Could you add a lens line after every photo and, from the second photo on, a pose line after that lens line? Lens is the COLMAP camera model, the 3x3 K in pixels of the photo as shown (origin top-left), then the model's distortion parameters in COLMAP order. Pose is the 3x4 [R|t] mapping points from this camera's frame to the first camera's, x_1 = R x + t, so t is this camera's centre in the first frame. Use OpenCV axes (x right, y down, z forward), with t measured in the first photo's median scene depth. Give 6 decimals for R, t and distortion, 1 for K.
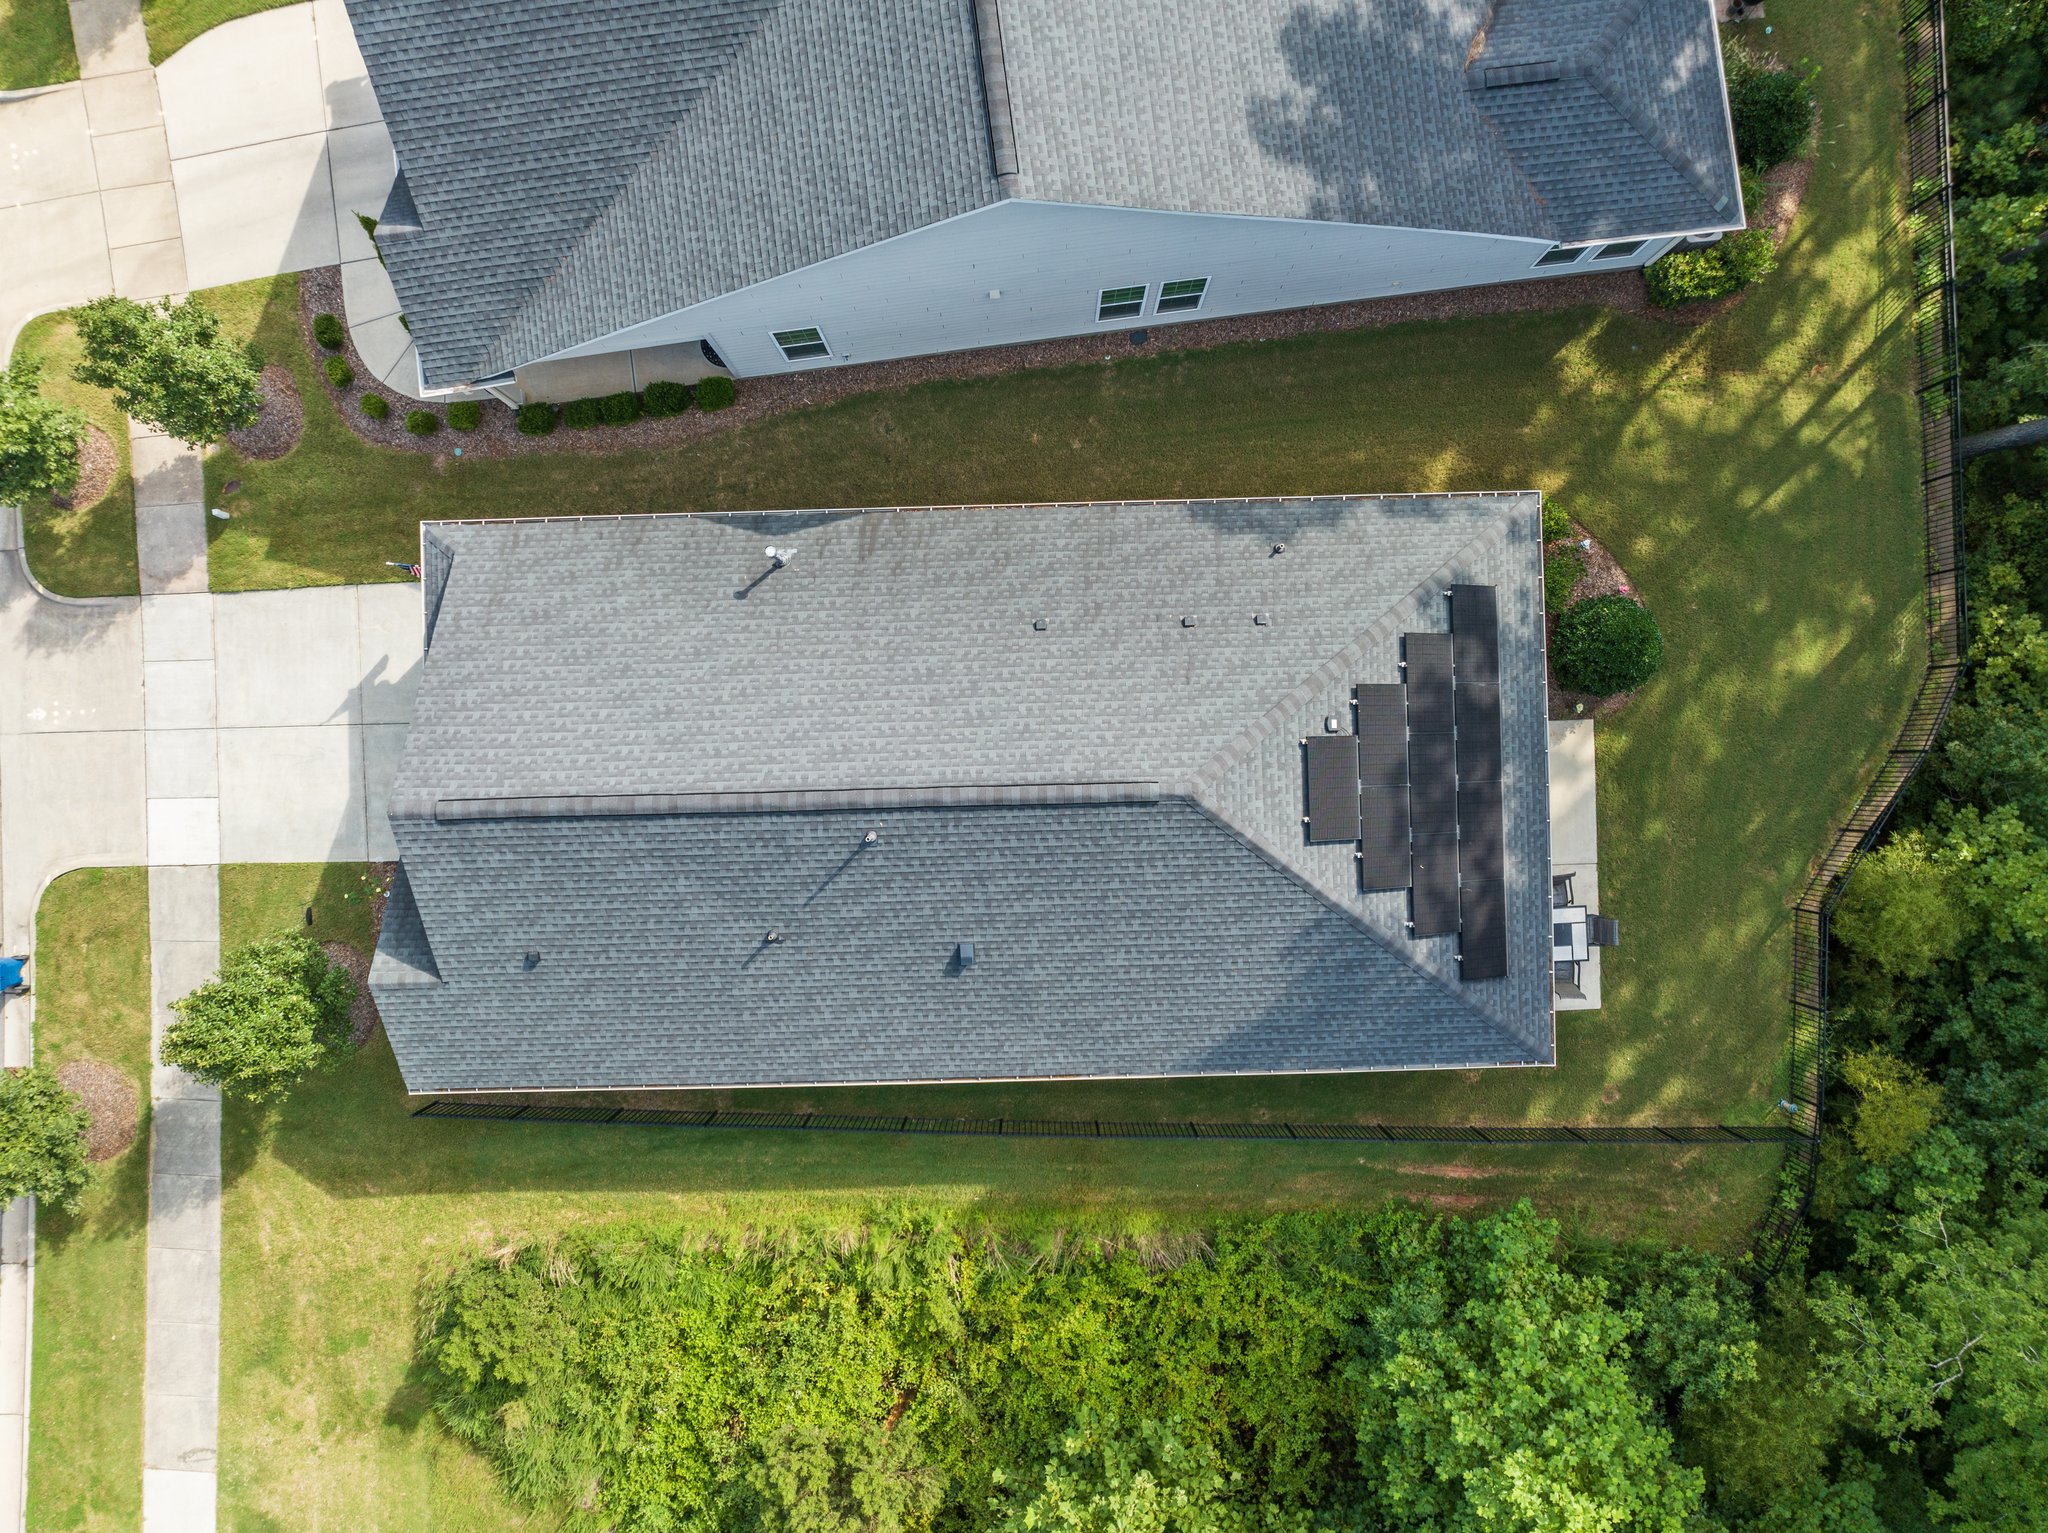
lens RADIAL K [[1438.9, 0, 1019.1], [0, 1438.9, 754.6], [0, 0, 1]] dist [-0.049220, 0.018726]
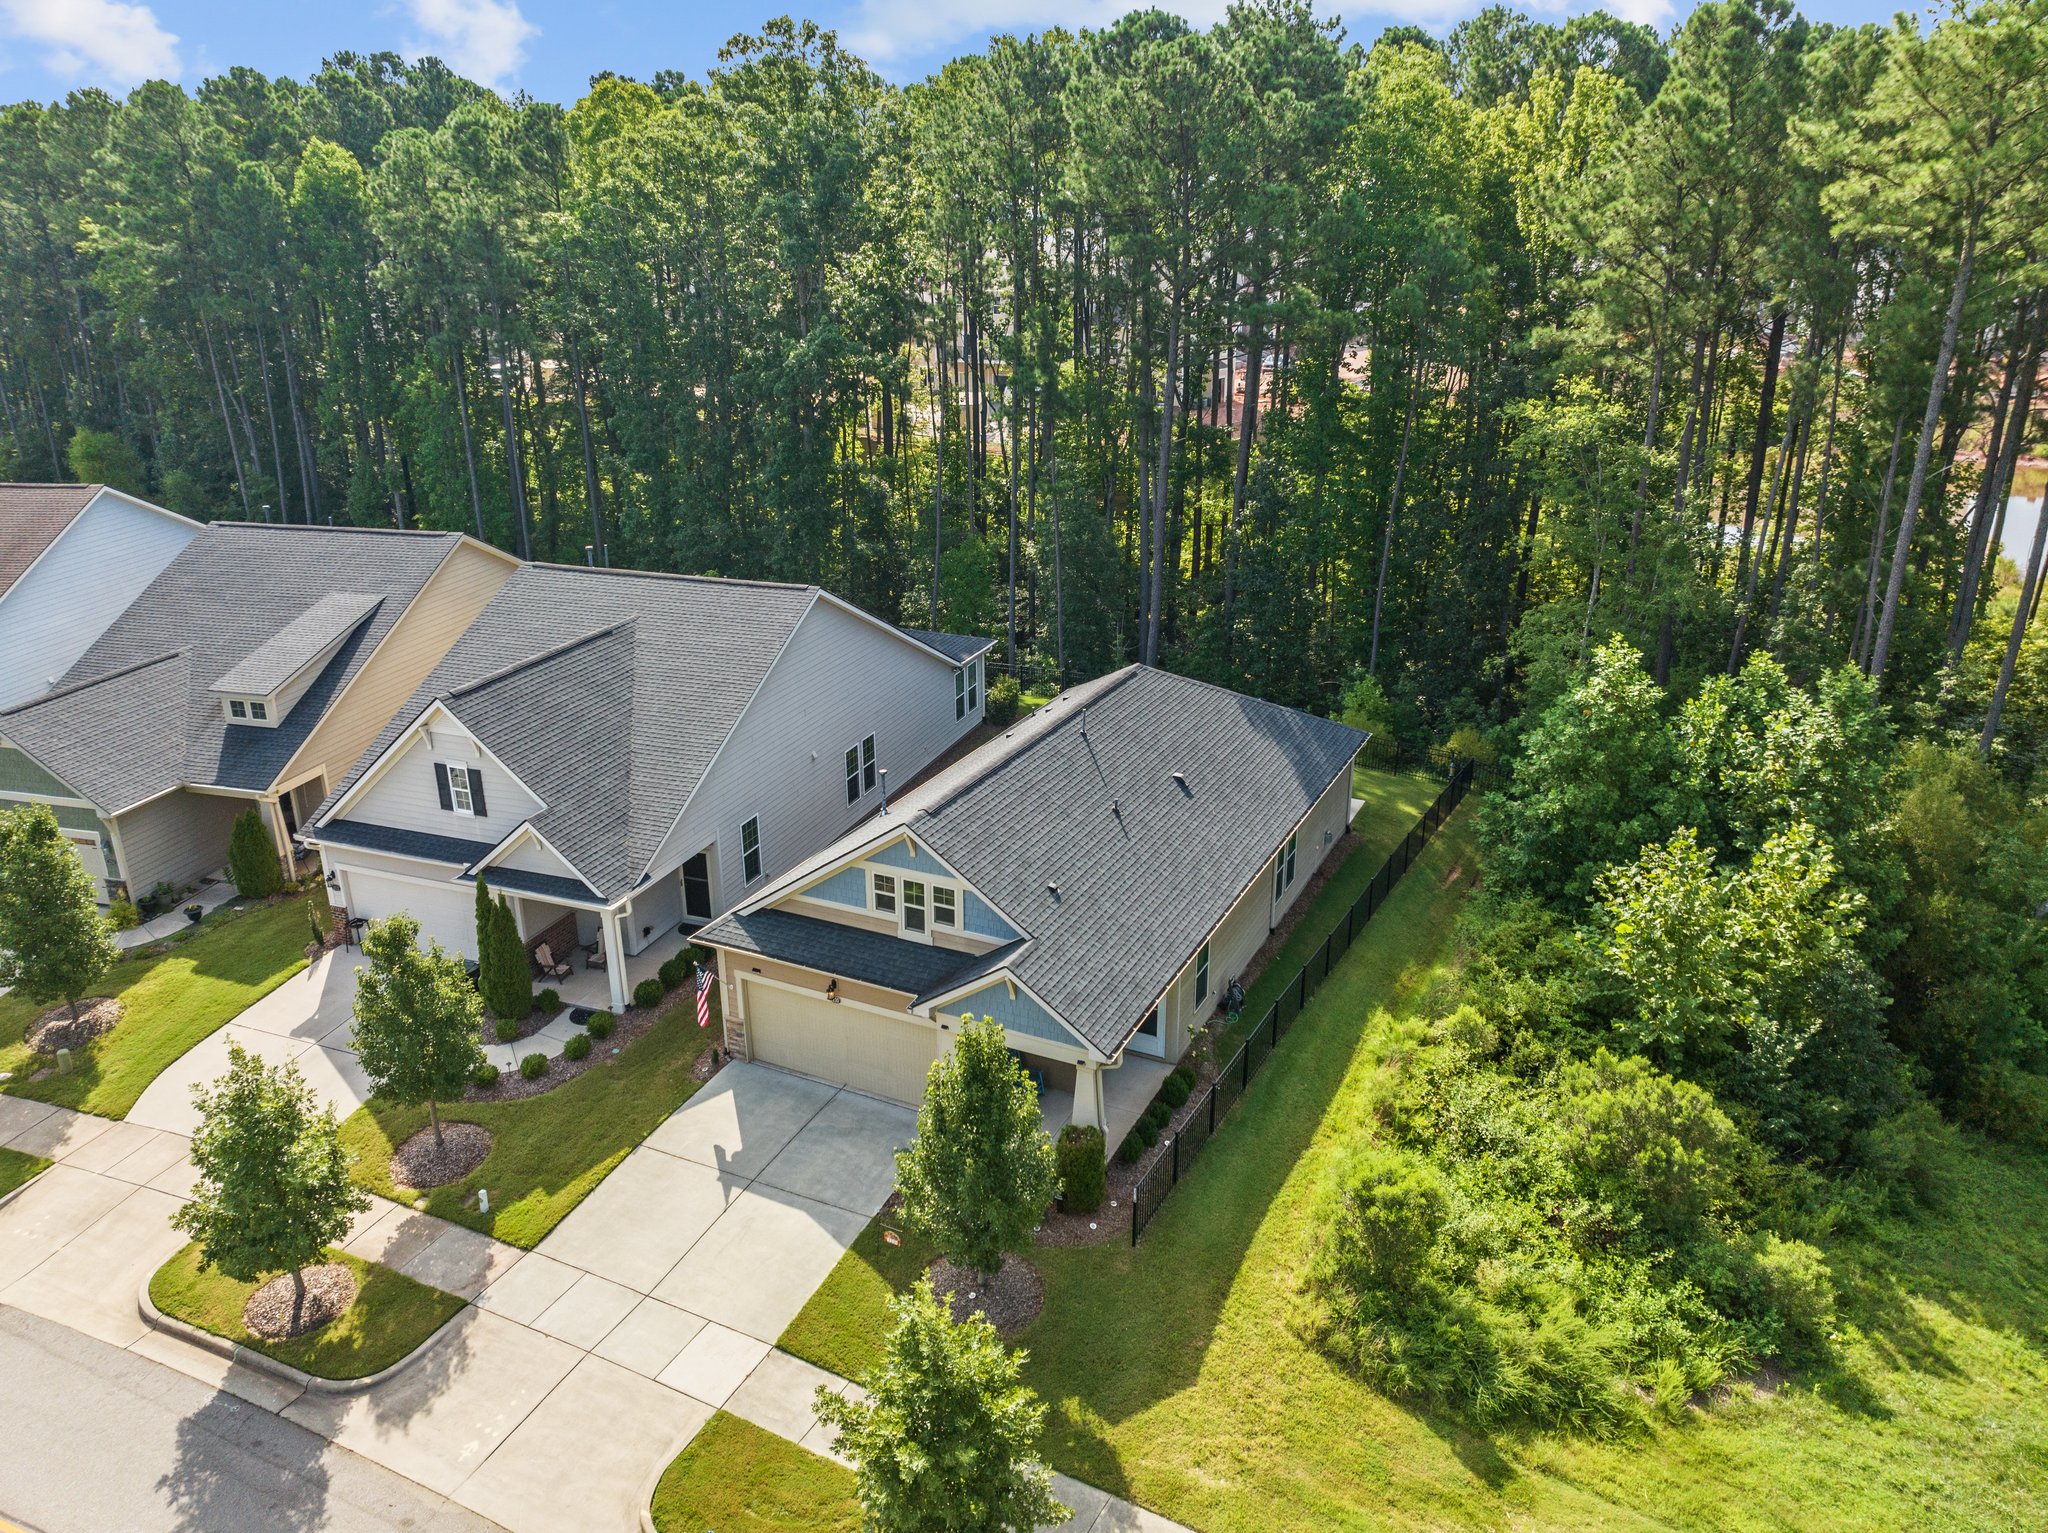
lens RADIAL K [[1438.9, 0, 1033.8], [0, 1438.9, 760.4], [0, 0, 1]] dist [-0.049220, 0.018726]
pose [[0.459874, -0.301341, 0.835290, -1.109891], [0.887954, 0.163860, -0.429753, 0.529060], [-0.007368, 0.939331, 0.342932, 0.383627]]
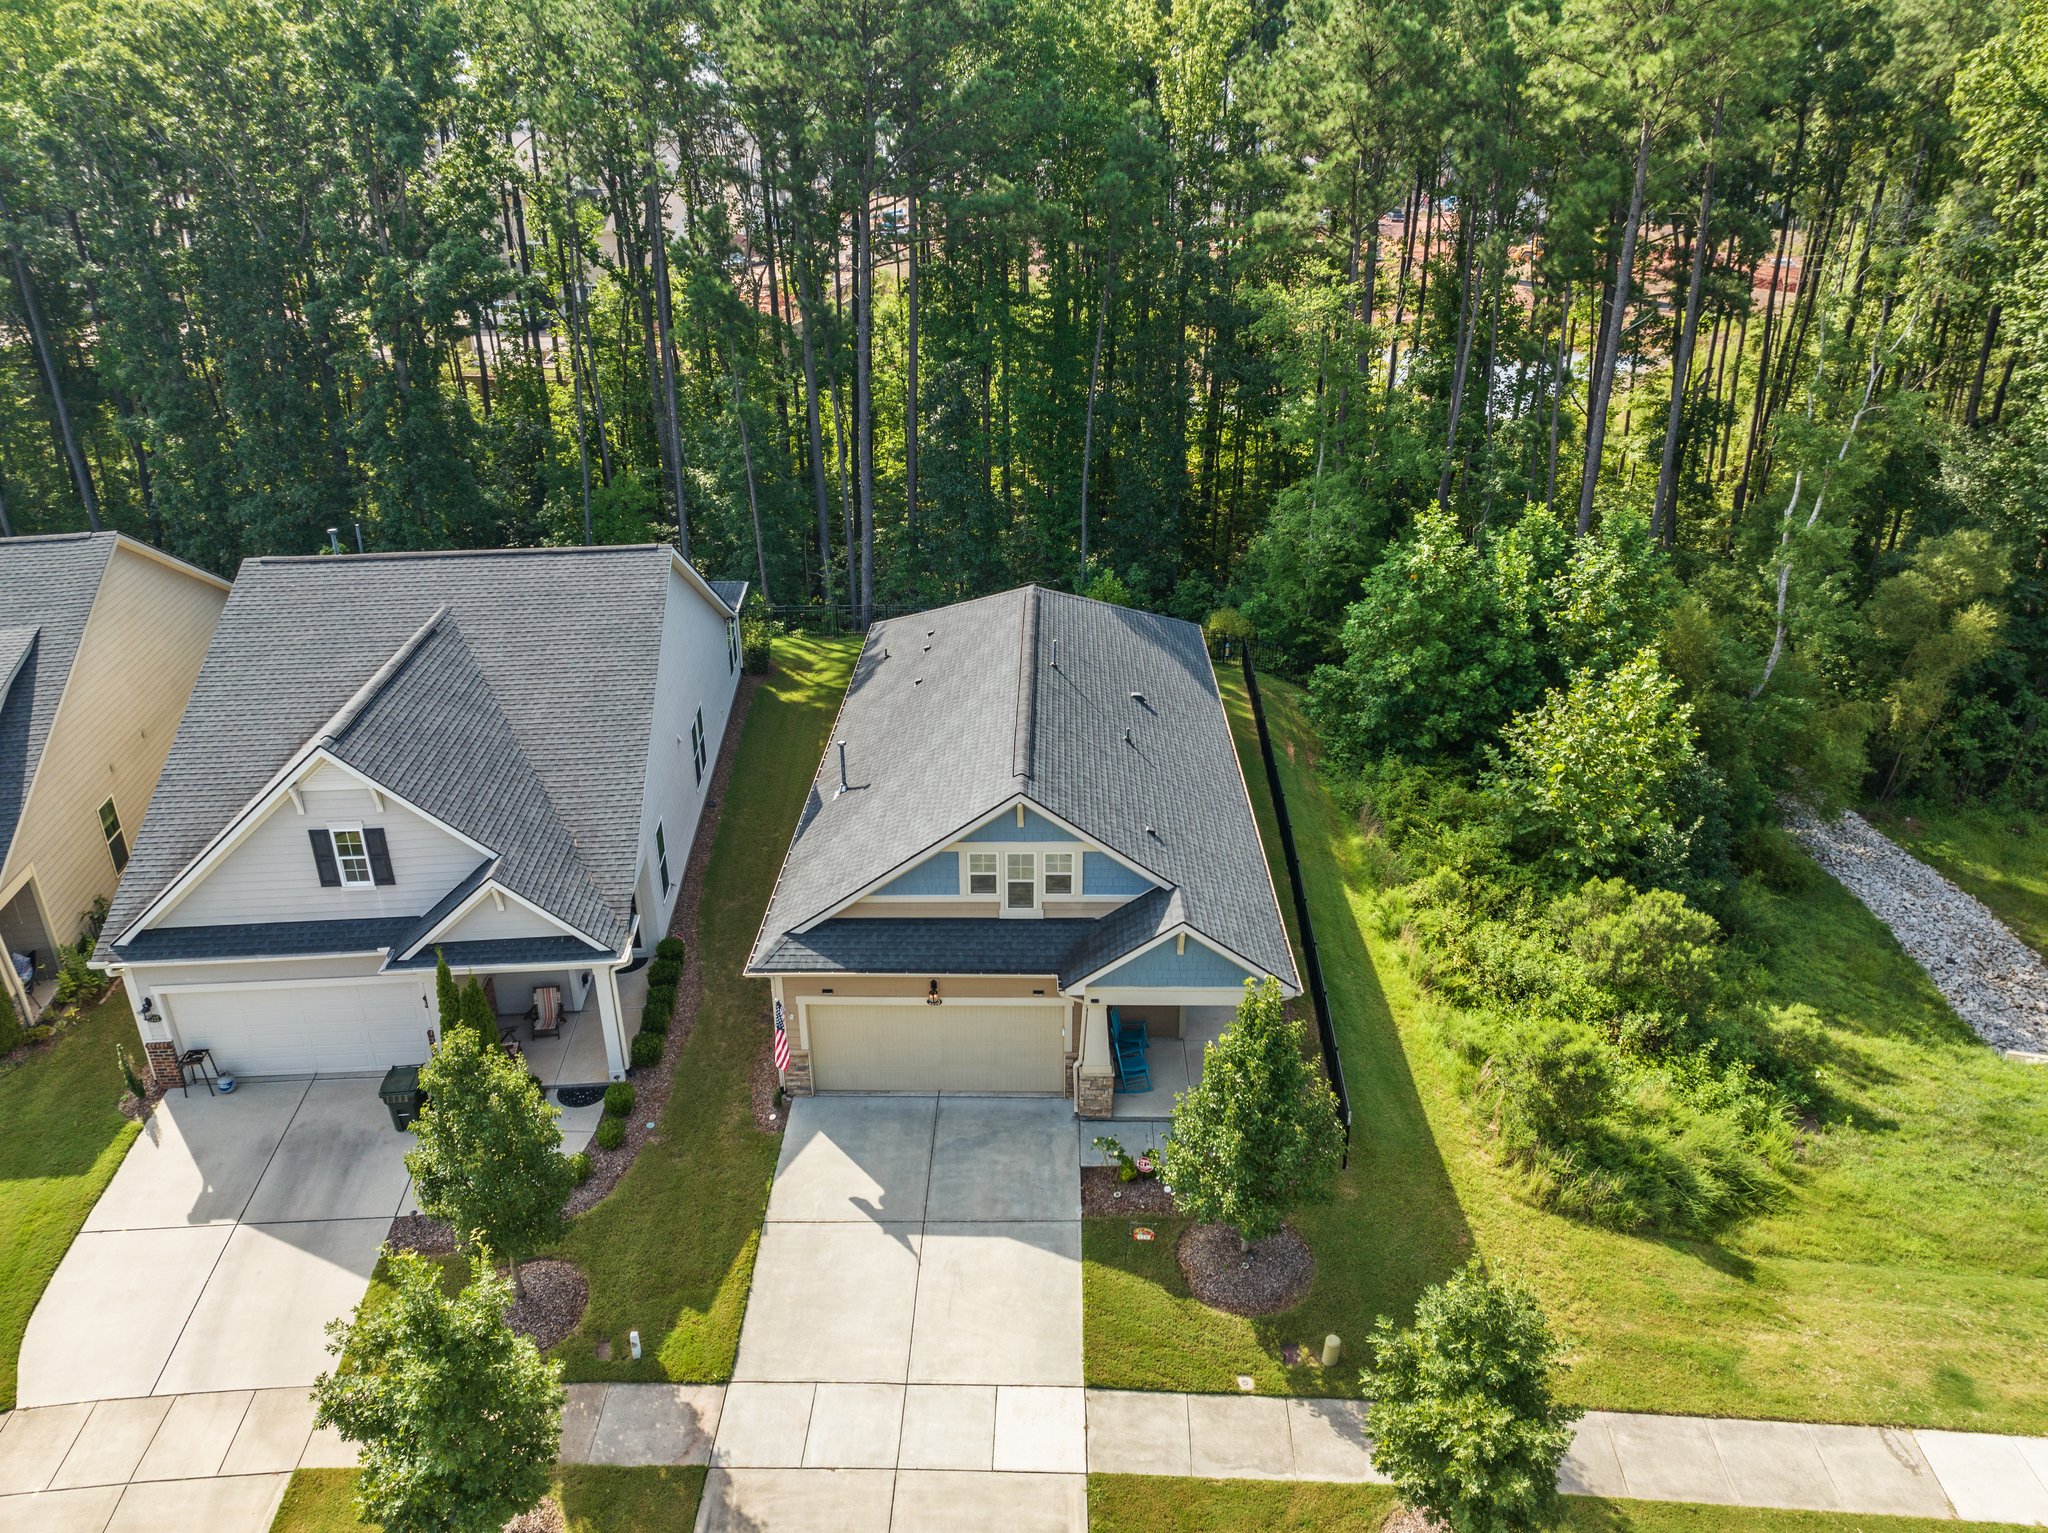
lens RADIAL K [[1438.9, 0, 1036.3], [0, 1438.9, 760.5], [0, 0, 1]] dist [-0.049220, 0.018726]
pose [[0.042264, -0.402641, 0.914382, -1.143042], [0.999103, 0.019339, -0.037665, 0.074585], [-0.002517, 0.915154, 0.403097, 0.387206]]
